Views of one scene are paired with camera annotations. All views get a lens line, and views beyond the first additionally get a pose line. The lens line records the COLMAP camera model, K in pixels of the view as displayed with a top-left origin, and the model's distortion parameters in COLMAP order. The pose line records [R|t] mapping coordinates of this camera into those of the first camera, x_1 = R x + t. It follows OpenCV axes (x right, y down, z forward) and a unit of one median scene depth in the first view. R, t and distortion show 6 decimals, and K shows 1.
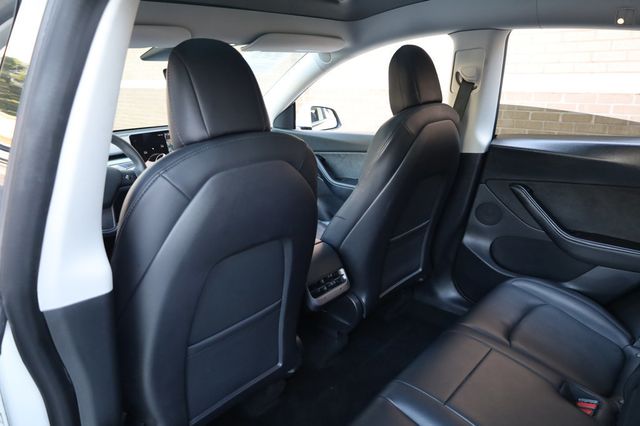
lens RADIAL K [[438.8, 0, 320.0], [0, 438.8, 213.0], [0, 0, 1]] dist [-0.008536, 0.000236]
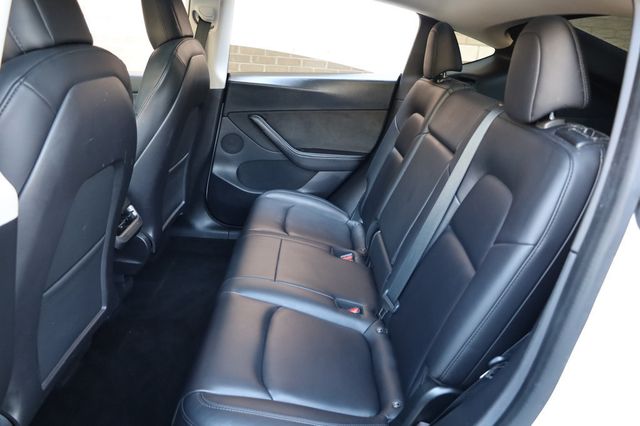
lens RADIAL K [[438.8, 0, 320.0], [0, 438.8, 213.0], [0, 0, 1]] dist [-0.008536, 0.000236]
pose [[0.729058, -0.186644, 0.658512, -0.269675], [0.126812, 0.982279, 0.138012, 0.058102], [-0.672601, -0.017112, 0.739807, -0.009767]]
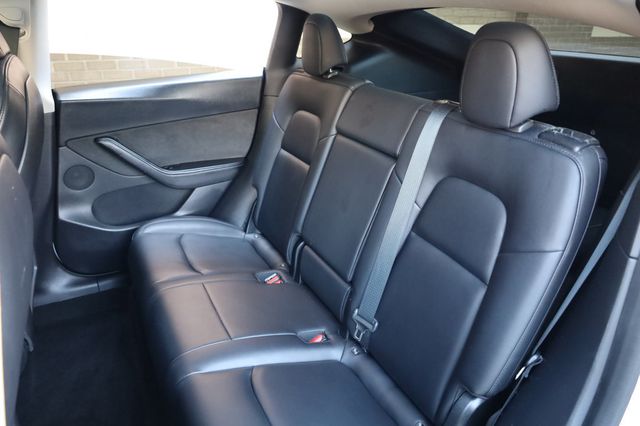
lens RADIAL K [[438.8, 0, 320.0], [0, 438.8, 213.0], [0, 0, 1]] dist [-0.008536, 0.000236]
pose [[0.331789, -0.358937, 0.872399, -0.304080], [0.264146, 0.923140, 0.279355, -0.058196], [-0.905618, 0.137754, 0.401099, 0.216125]]
